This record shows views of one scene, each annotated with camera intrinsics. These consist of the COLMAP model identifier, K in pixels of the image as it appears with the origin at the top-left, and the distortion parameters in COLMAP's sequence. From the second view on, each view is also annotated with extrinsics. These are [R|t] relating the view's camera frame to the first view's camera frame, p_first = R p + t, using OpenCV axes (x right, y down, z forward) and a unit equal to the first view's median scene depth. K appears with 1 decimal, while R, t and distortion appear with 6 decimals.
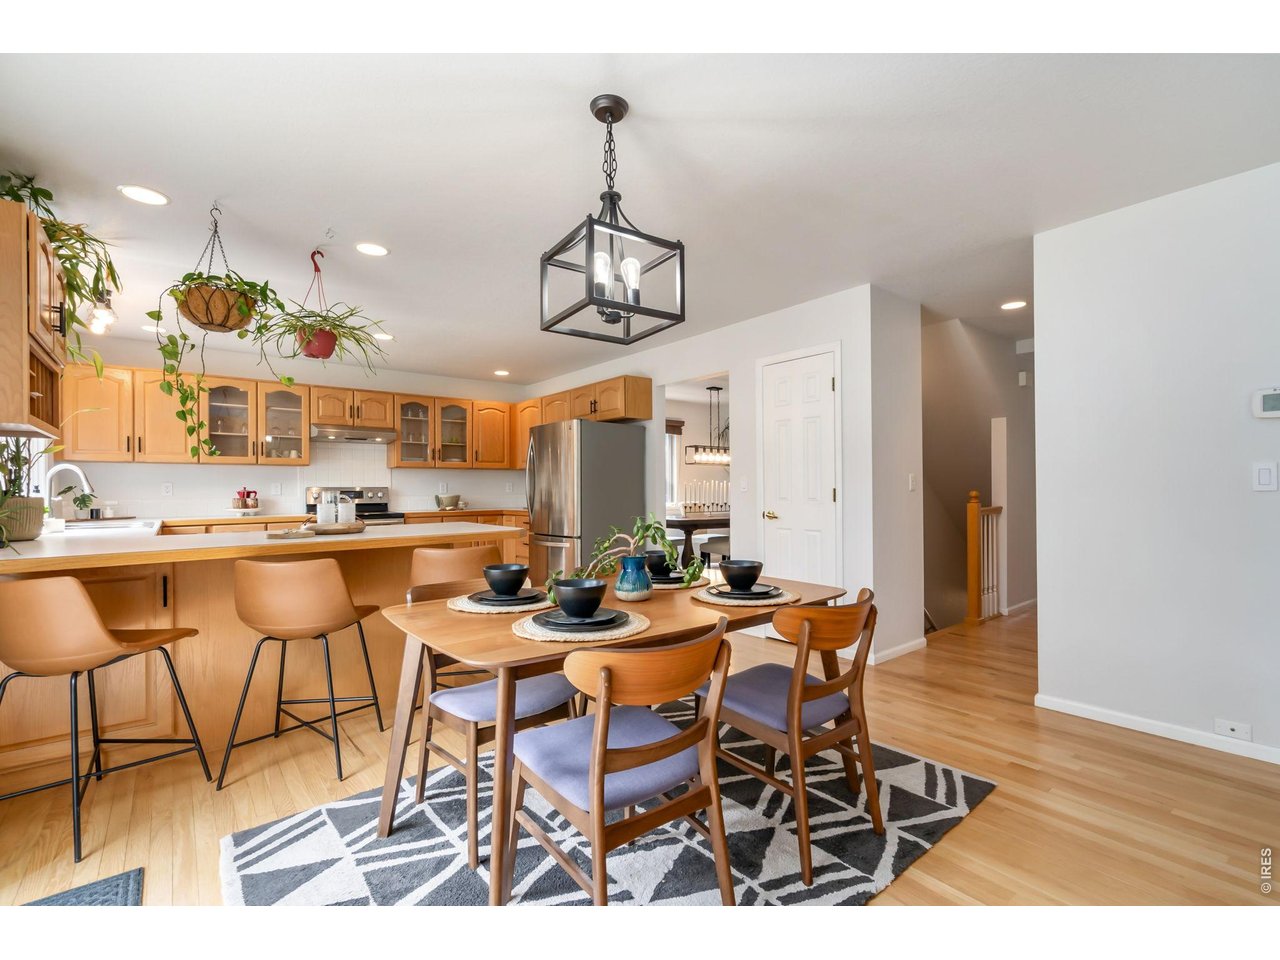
lens RADIAL K [[585.2, 0, 637.8], [0, 585.2, 489.2], [0, 0, 1]] dist [-0.003657, -0.000539]
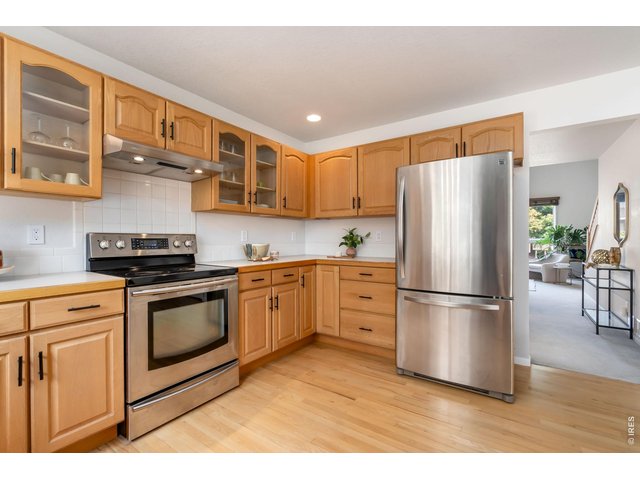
lens RADIAL K [[292.6, 0, 321.4], [0, 292.6, 237.8], [0, 0, 1]] dist [-0.003657, -0.000539]
pose [[0.955226, 0.010656, 0.295685, -0.386926], [-0.010288, 0.999943, -0.002801, 0.000831], [-0.295698, -0.000366, 0.955281, 0.566748]]
